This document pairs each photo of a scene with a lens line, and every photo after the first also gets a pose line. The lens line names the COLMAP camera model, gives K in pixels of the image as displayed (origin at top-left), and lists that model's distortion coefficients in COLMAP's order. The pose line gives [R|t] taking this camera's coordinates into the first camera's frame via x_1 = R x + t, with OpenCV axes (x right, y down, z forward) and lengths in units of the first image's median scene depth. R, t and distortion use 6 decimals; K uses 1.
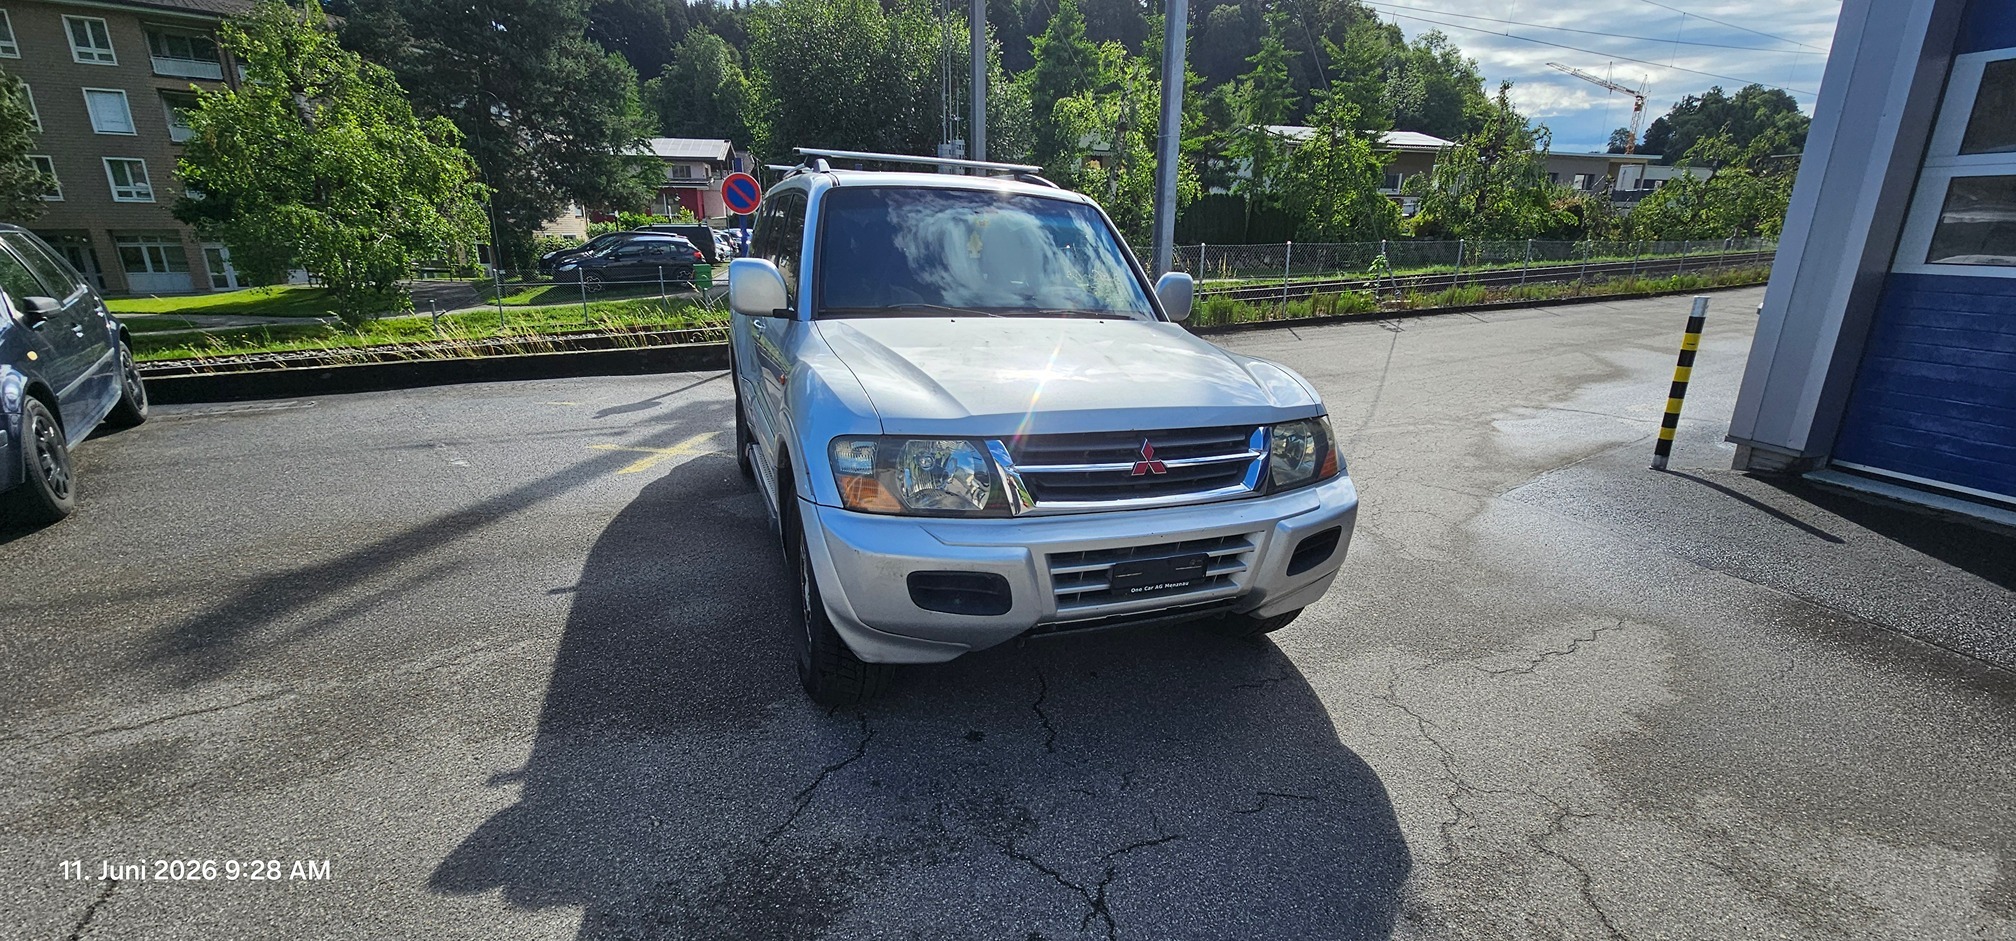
lens RADIAL K [[827.2, 0, 1008.0], [0, 827.2, 470.5], [0, 0, 1]] dist [0.001616, -0.000845]
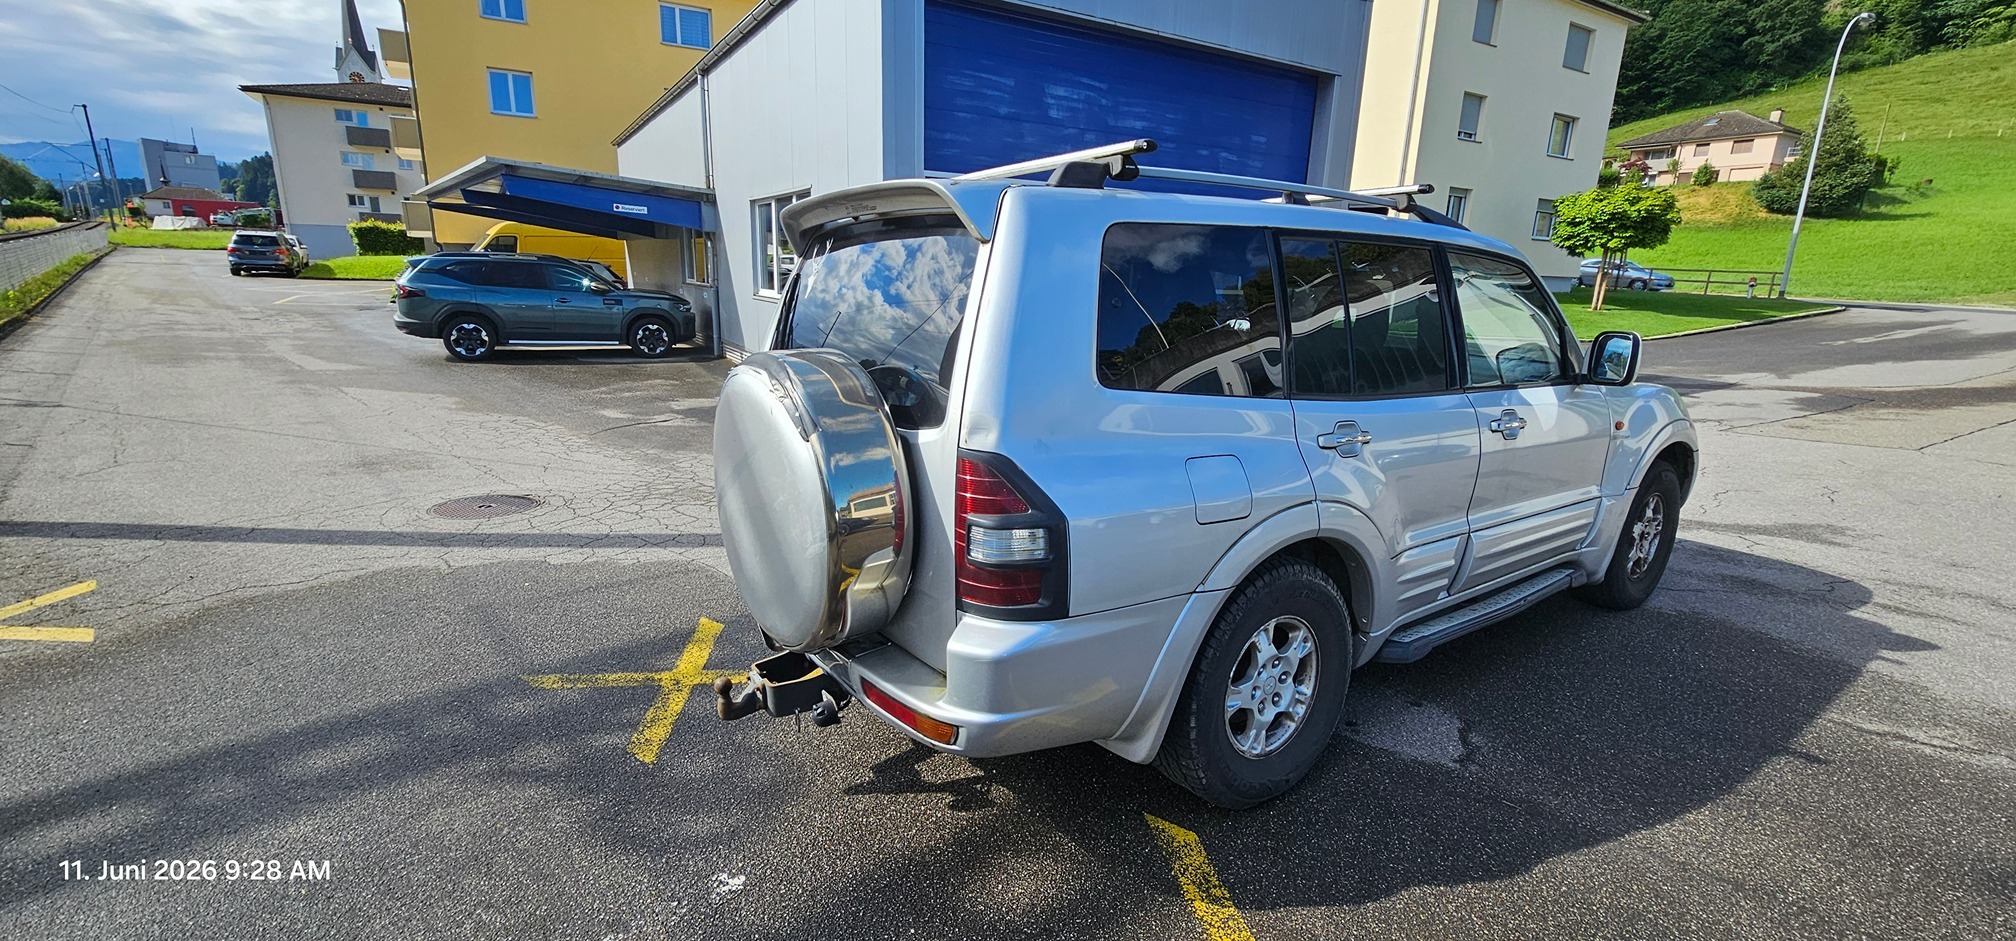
lens RADIAL K [[827.2, 0, 1008.0], [0, 827.2, 470.5], [0, 0, 1]] dist [0.001616, -0.000845]
pose [[-0.235960, -0.247161, 0.939805, -0.877795], [0.242067, 0.921678, 0.303171, -0.458653], [-0.941130, 0.299032, -0.157649, 1.491842]]
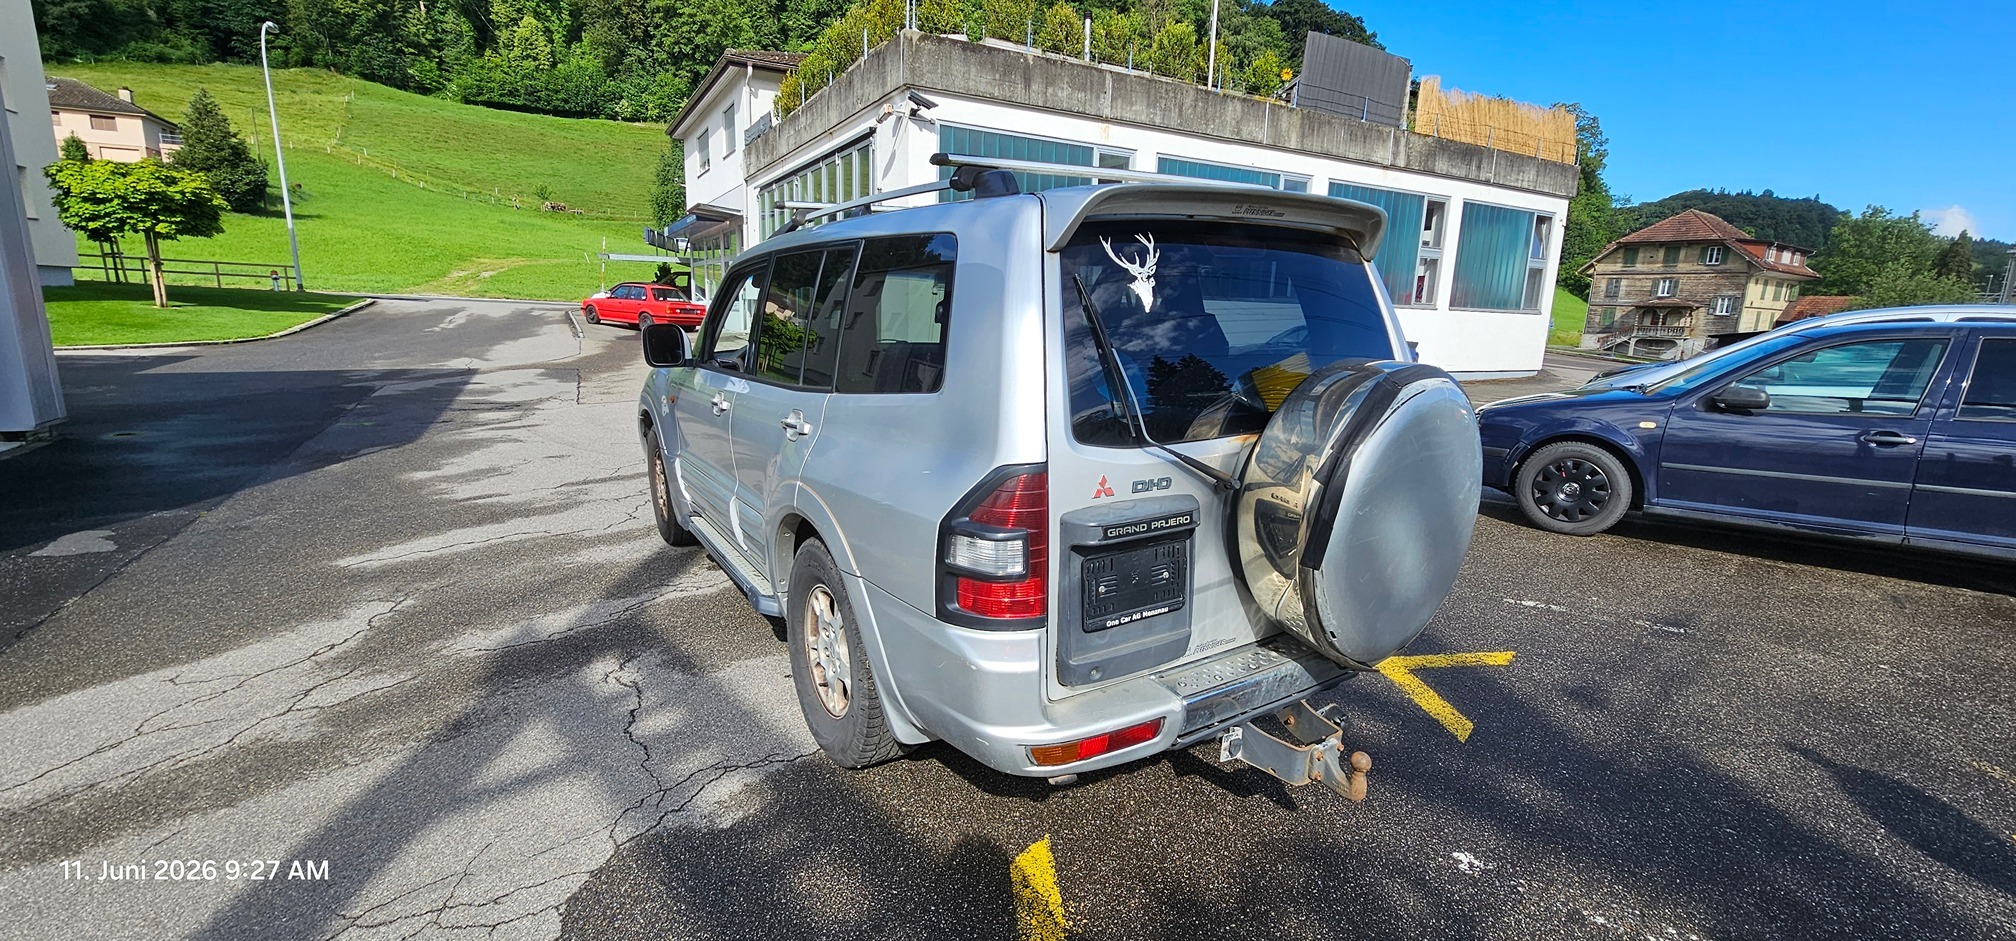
lens RADIAL K [[827.2, 0, 1008.0], [0, 827.2, 470.5], [0, 0, 1]] dist [0.001616, -0.000845]
pose [[-0.979489, 0.000751, -0.201495, -0.012509], [-0.092290, 0.887261, 0.451940, -0.552810], [0.179118, 0.461266, -0.868994, 1.949815]]
